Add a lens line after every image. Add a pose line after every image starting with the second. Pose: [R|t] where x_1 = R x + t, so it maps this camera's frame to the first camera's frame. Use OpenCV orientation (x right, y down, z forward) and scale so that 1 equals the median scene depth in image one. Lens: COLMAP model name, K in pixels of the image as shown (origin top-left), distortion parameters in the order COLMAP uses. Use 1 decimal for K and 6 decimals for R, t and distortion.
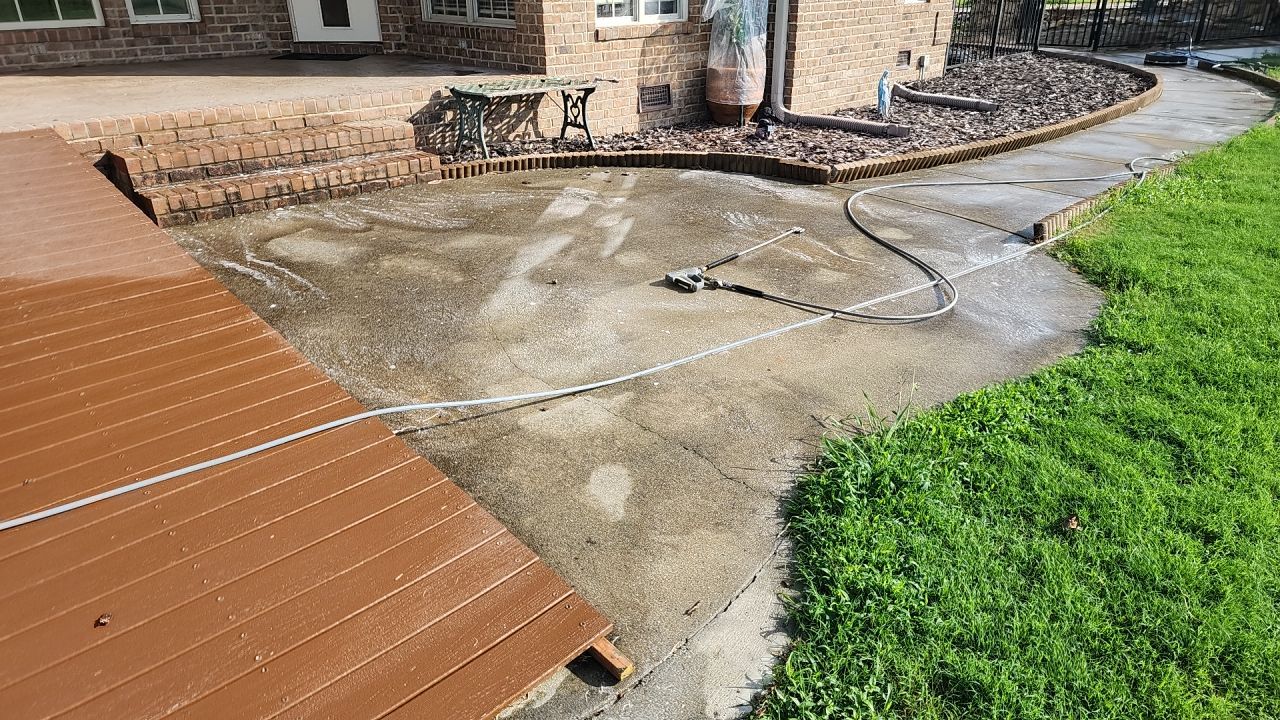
lens RADIAL K [[866.7, 0, 623.9], [0, 866.7, 357.0], [0, 0, 1]] dist [0.076091, -0.059691]
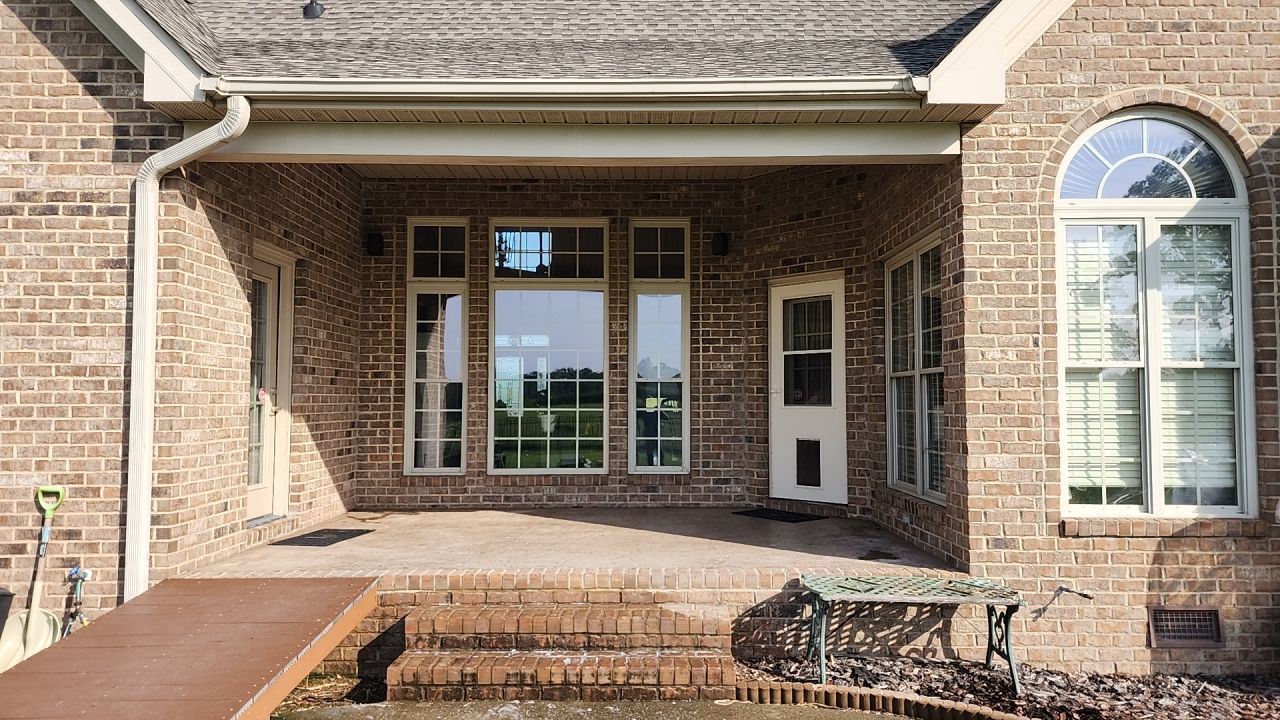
lens RADIAL K [[866.7, 0, 623.9], [0, 866.7, 357.0], [0, 0, 1]] dist [0.076091, -0.059691]
pose [[0.735349, -0.030093, -0.677020, 0.202010], [-0.282938, 0.894146, -0.347059, -0.151148], [0.615798, 0.446764, 0.648995, 0.271743]]
